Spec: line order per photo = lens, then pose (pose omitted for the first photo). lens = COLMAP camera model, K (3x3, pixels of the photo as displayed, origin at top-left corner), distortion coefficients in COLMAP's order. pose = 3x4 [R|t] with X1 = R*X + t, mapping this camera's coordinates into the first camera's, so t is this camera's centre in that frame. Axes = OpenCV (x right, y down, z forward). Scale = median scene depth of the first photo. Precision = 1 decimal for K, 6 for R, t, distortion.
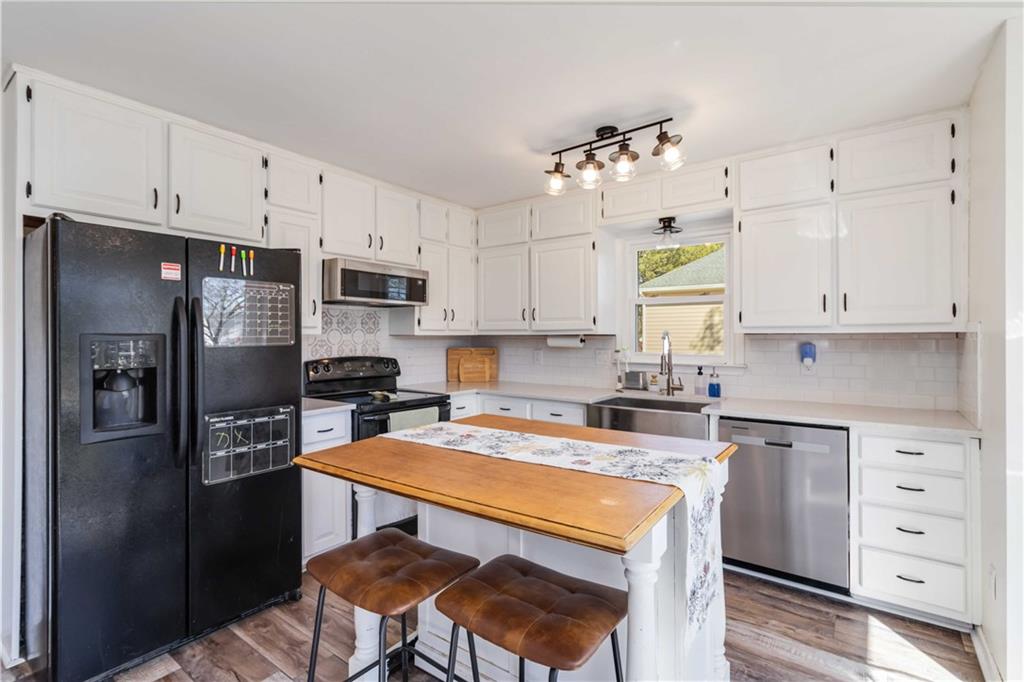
lens RADIAL K [[485.3, 0, 530.2], [0, 485.3, 333.0], [0, 0, 1]] dist [0.002078, 0.000117]
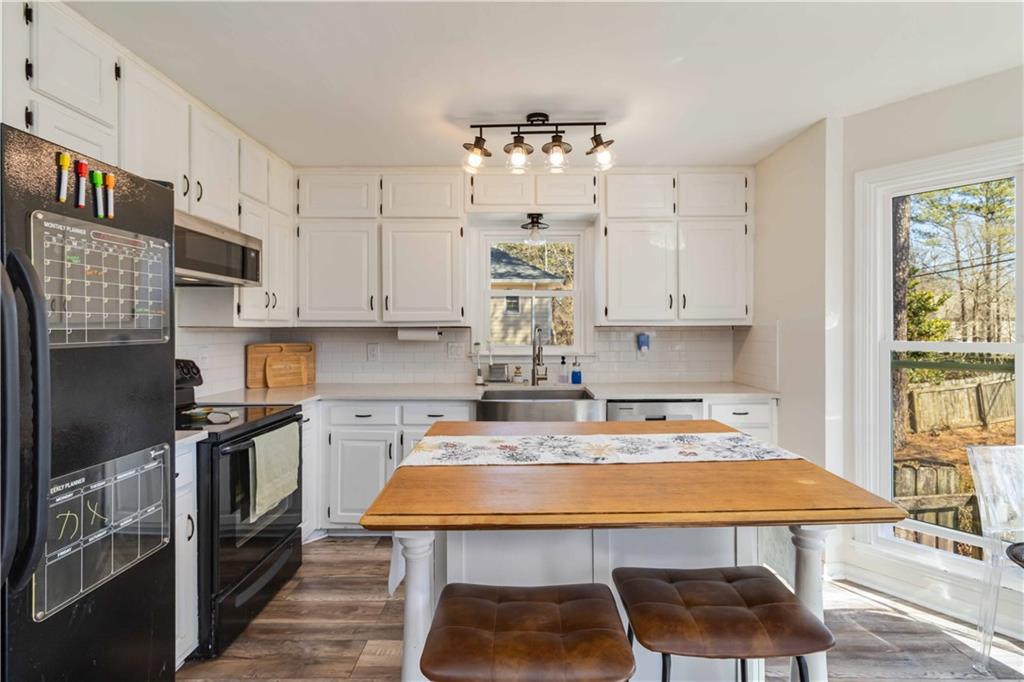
lens RADIAL K [[484.2, 0, 527.5], [0, 484.2, 327.8], [0, 0, 1]] dist [0.000795, 0.000004]
pose [[0.803064, 0.000792, 0.595892, -0.383563], [-0.003663, 0.999987, 0.003607, 0.002259], [-0.595881, -0.005080, 0.803057, 0.200907]]
